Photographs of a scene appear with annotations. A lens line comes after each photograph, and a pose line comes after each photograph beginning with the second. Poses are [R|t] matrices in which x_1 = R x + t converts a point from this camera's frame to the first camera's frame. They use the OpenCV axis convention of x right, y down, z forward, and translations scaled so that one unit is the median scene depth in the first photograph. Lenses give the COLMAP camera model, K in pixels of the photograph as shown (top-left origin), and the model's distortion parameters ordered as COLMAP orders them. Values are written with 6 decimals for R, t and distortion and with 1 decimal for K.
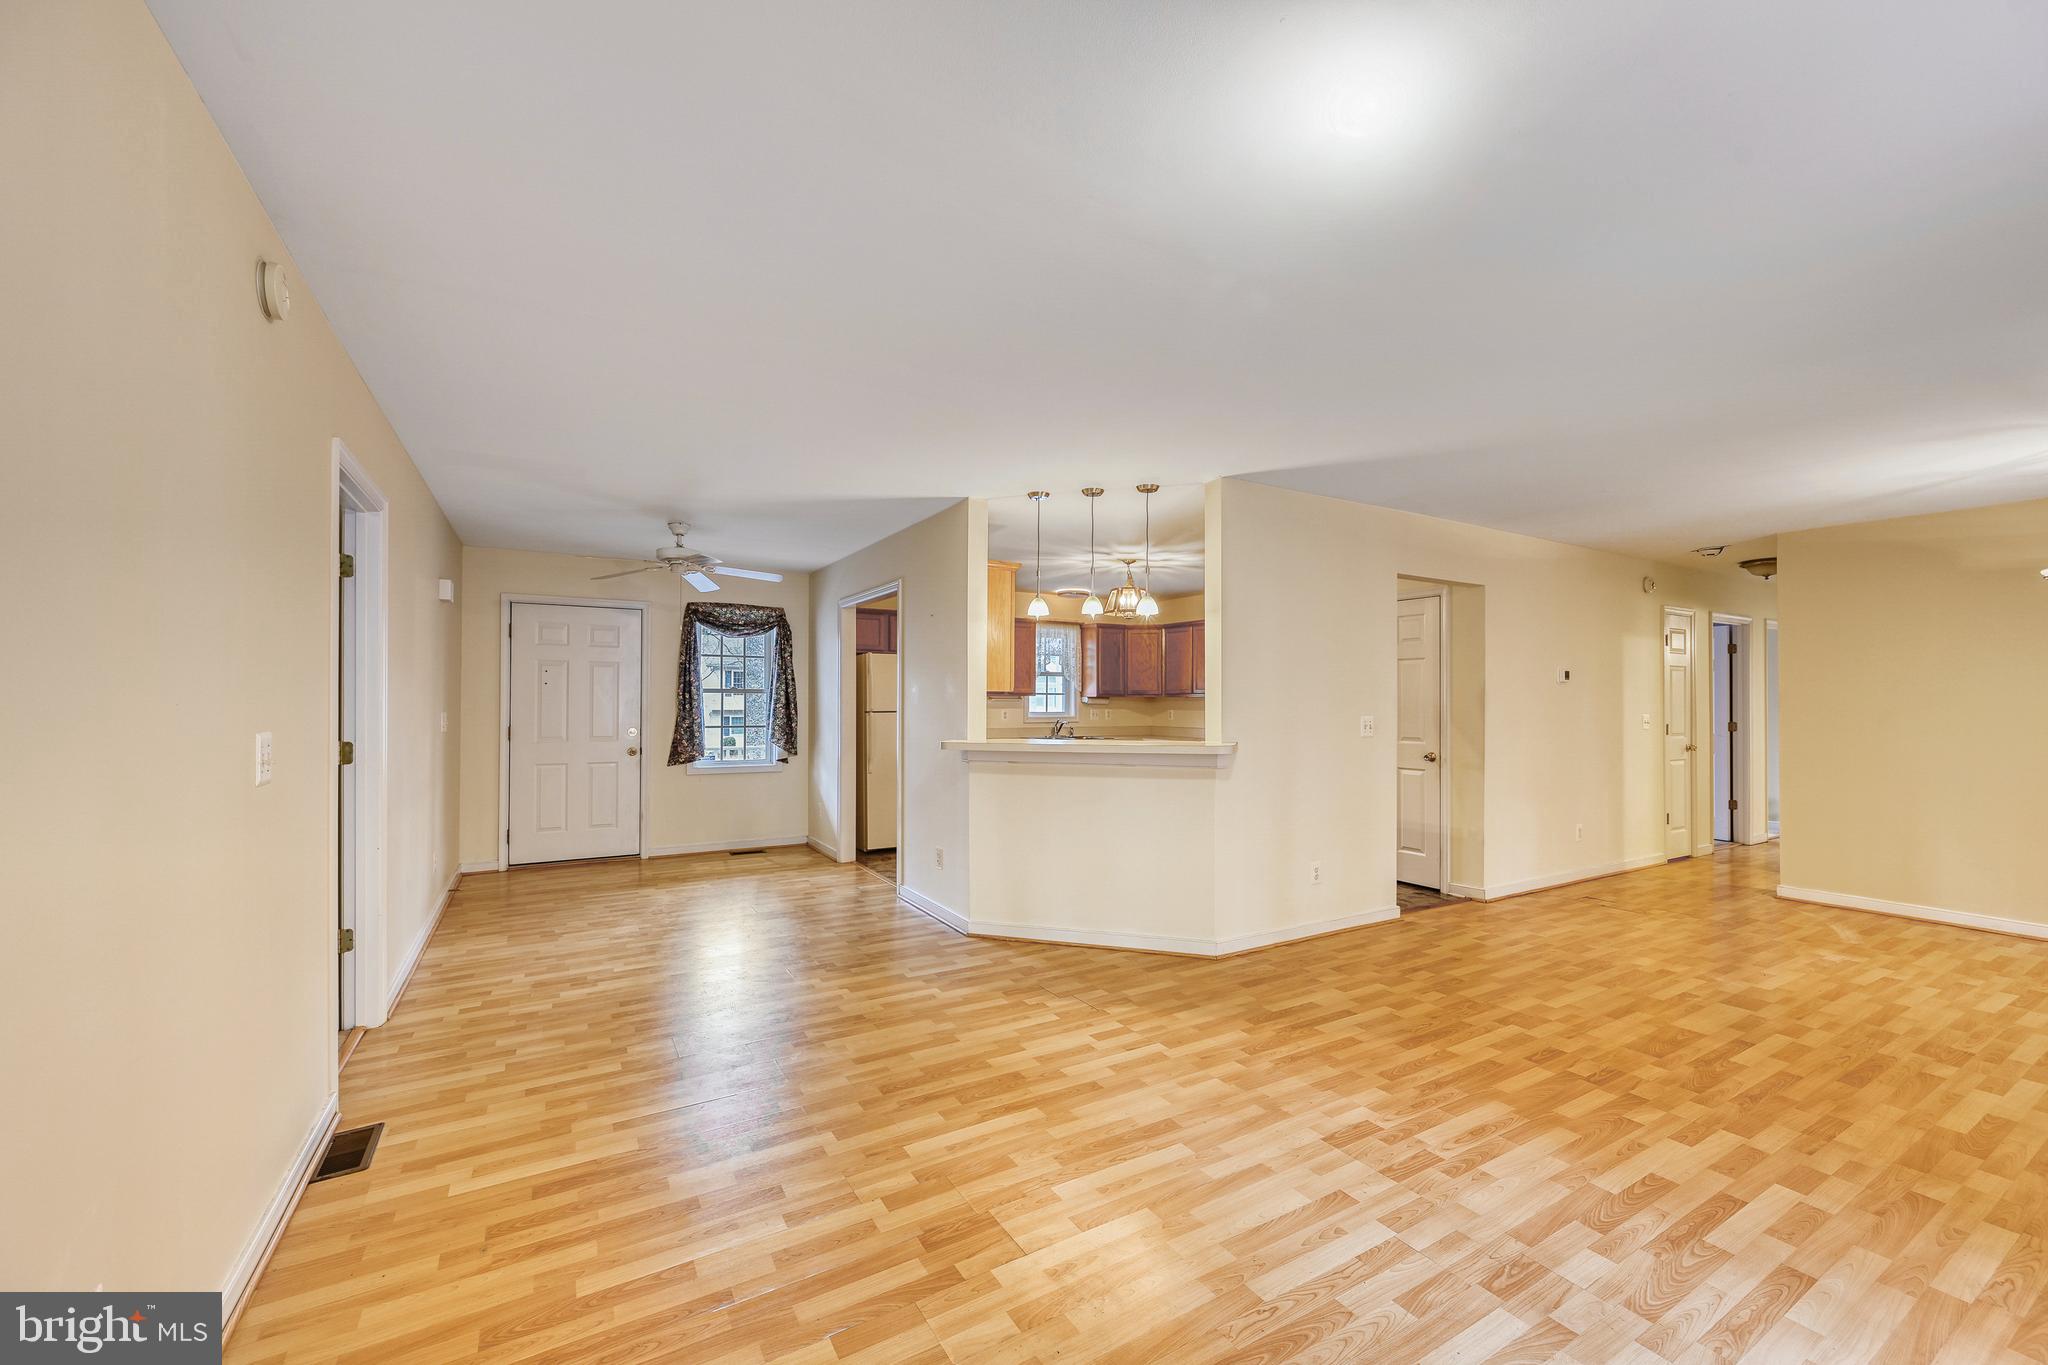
lens RADIAL K [[804.5, 0, 1036.0], [0, 804.5, 694.5], [0, 0, 1]] dist [-0.000476, 0.000556]
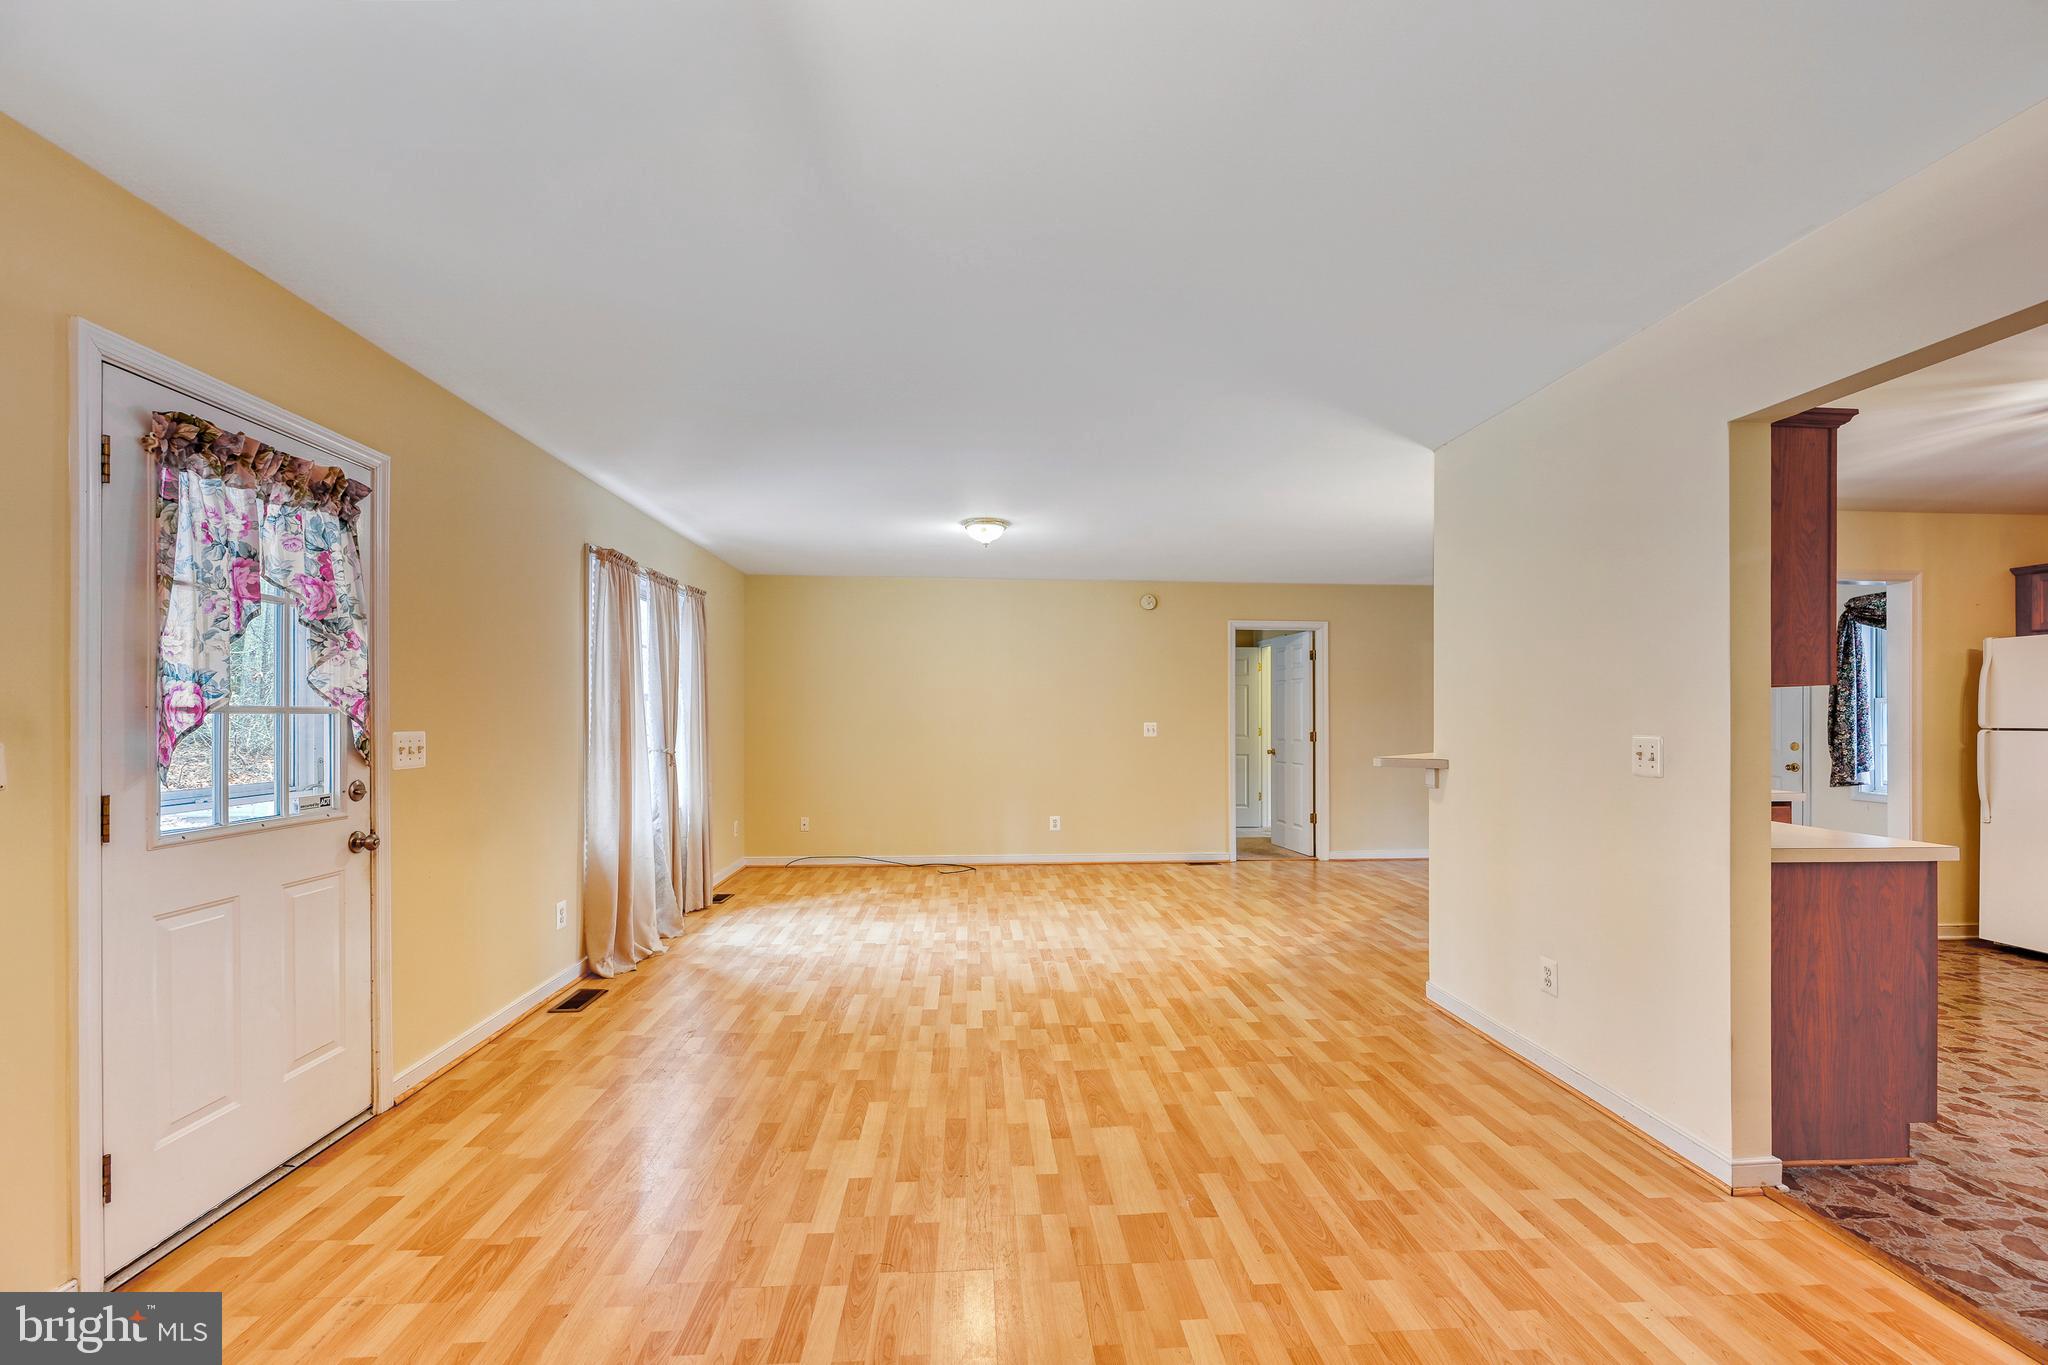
lens RADIAL K [[821.3, 0, 1031.5], [0, 821.3, 715.2], [0, 0, 1]] dist [0.000928, 0.000020]
pose [[-0.445151, -0.002845, -0.895451, 1.707946], [0.007036, 0.999953, -0.006675, 0.022868], [0.895428, -0.009272, -0.445111, 1.409899]]
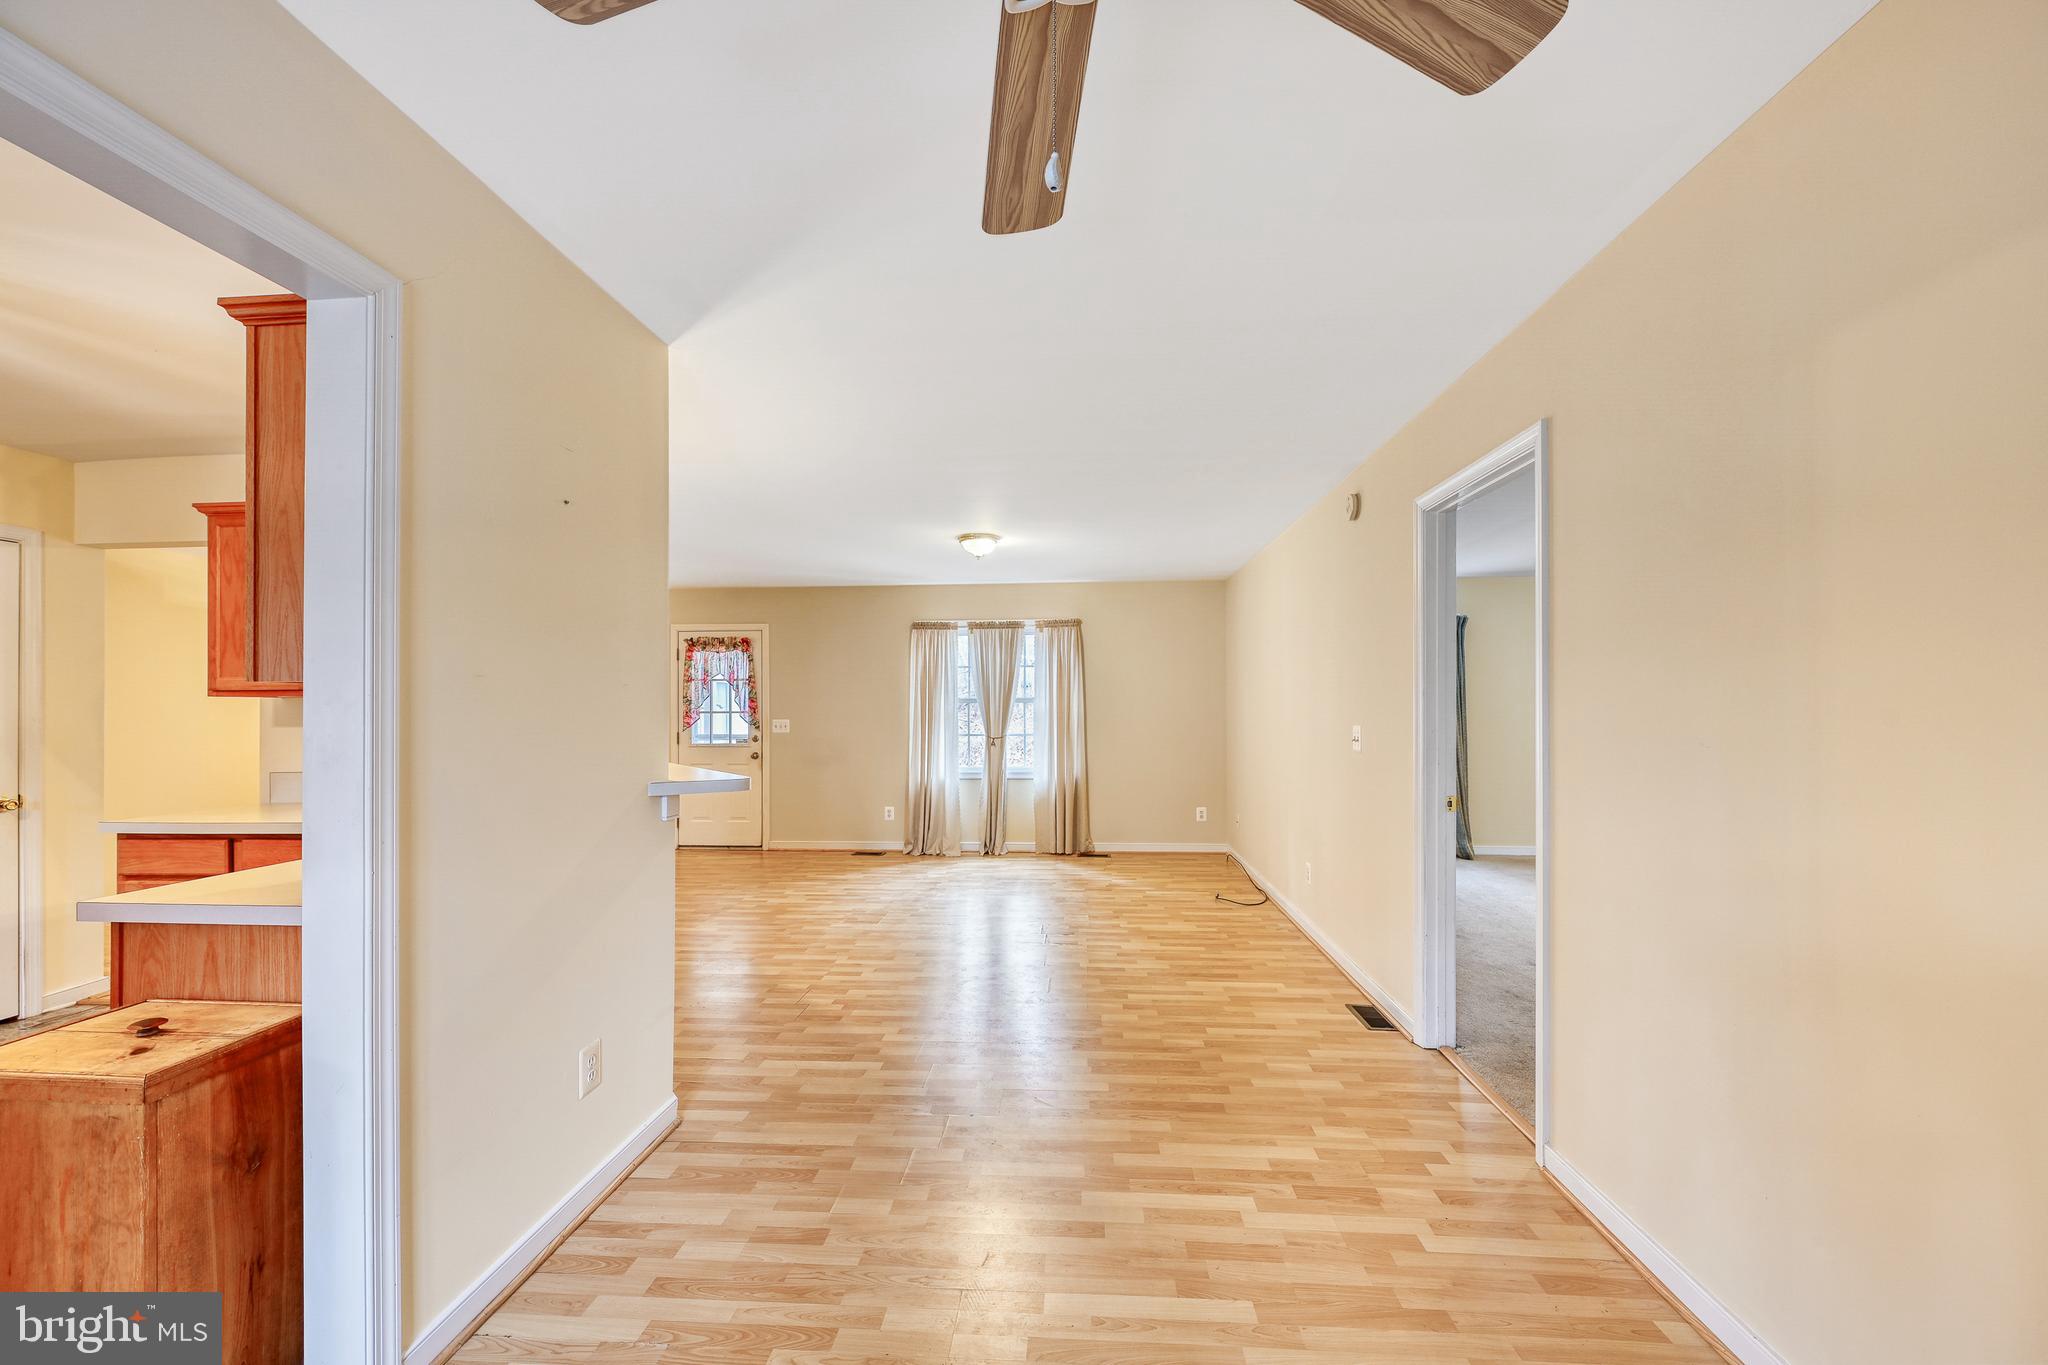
lens RADIAL K [[821.3, 0, 1031.5], [0, 821.3, 715.2], [0, 0, 1]] dist [0.000928, 0.000020]
pose [[-0.822547, -0.001900, 0.568694, -0.940845], [-0.004693, 0.999983, -0.003447, 0.021415], [-0.568678, -0.005504, -0.822542, 2.031015]]
